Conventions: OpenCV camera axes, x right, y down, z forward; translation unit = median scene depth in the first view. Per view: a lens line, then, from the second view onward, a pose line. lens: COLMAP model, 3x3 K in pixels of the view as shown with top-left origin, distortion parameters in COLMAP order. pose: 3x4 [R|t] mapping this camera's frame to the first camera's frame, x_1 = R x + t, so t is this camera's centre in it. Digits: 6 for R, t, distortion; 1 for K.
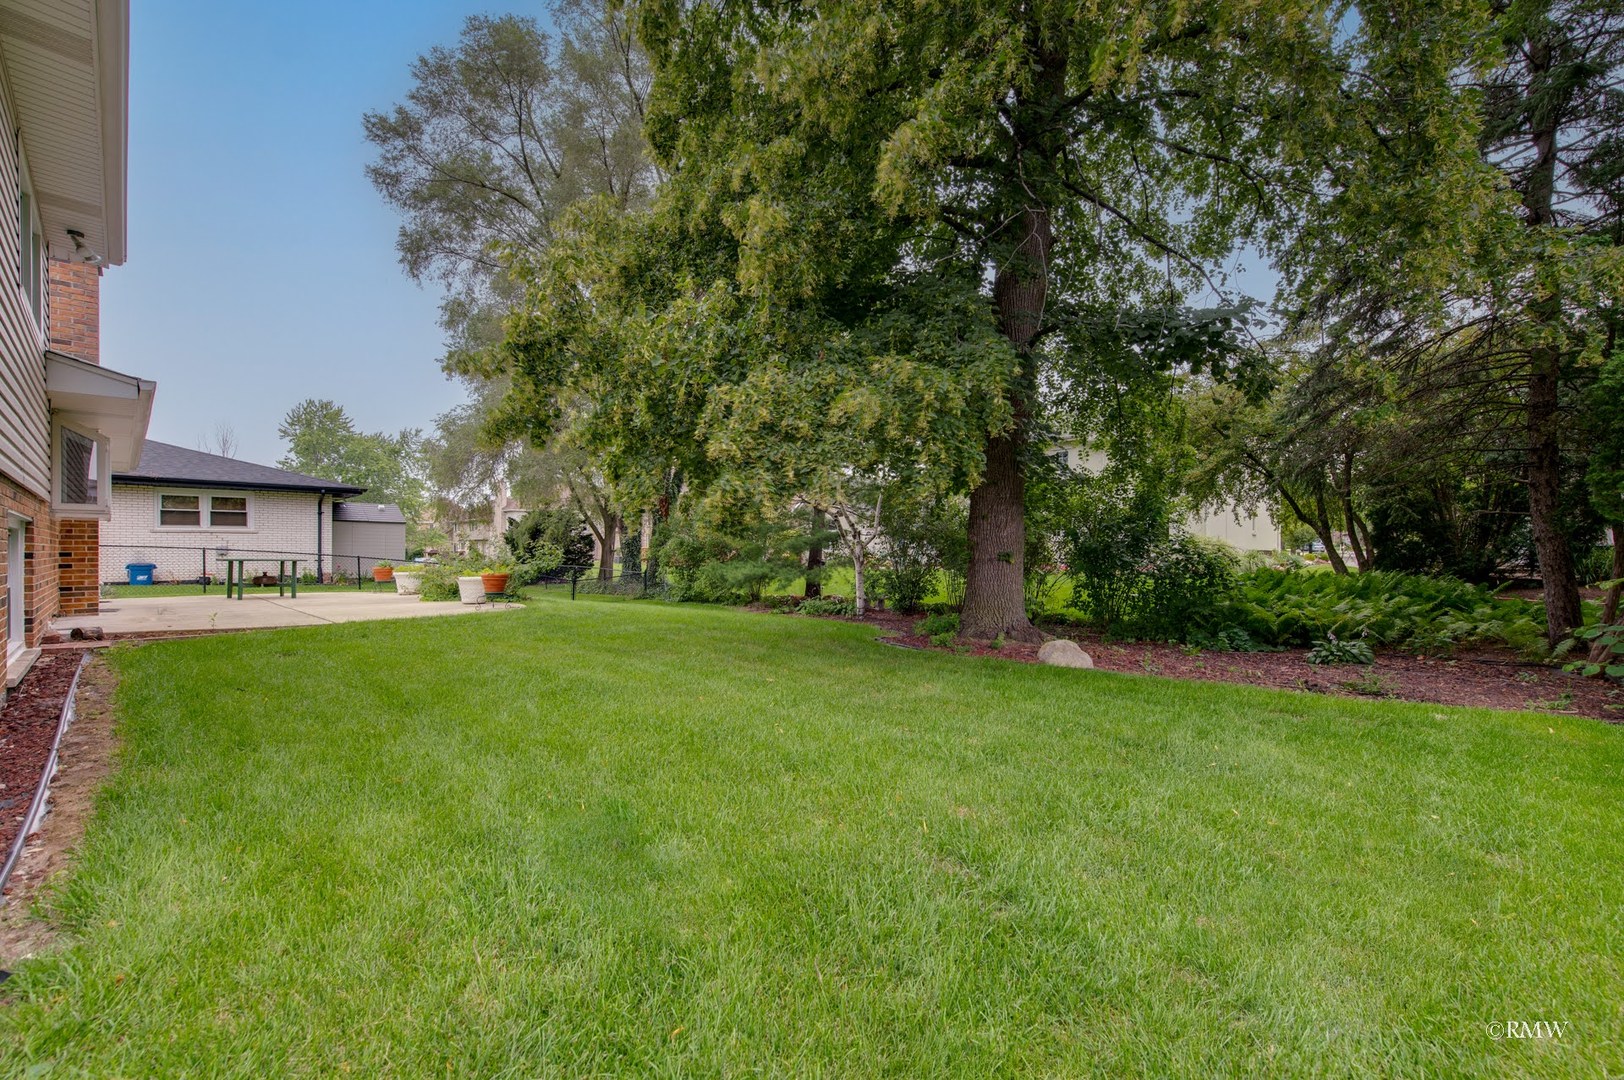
lens RADIAL K [[652.3, 0, 808.8], [0, 652.3, 543.3], [0, 0, 1]] dist [0.008917, -0.000389]
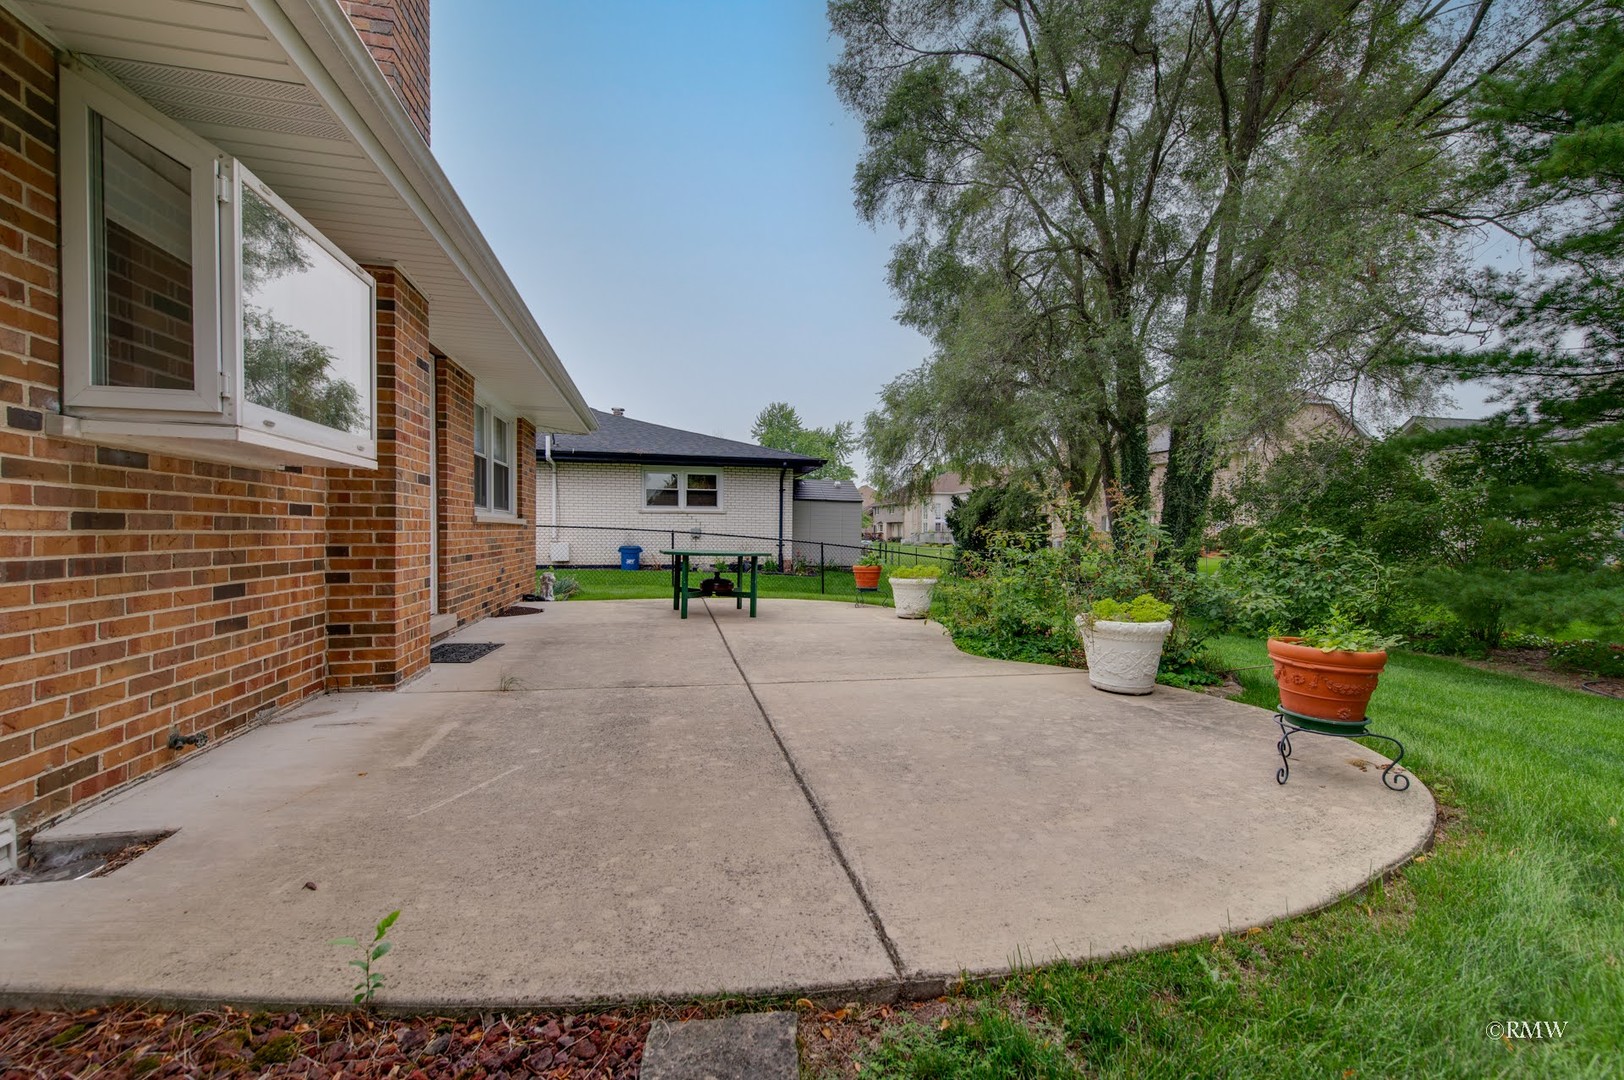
lens RADIAL K [[652.3, 0, 808.8], [0, 652.3, 543.3], [0, 0, 1]] dist [0.008917, -0.000389]
pose [[0.829403, 0.021578, -0.558234, -0.225433], [-0.007199, 0.999584, 0.027942, -0.000989], [0.558605, -0.019157, 0.829213, 0.294006]]
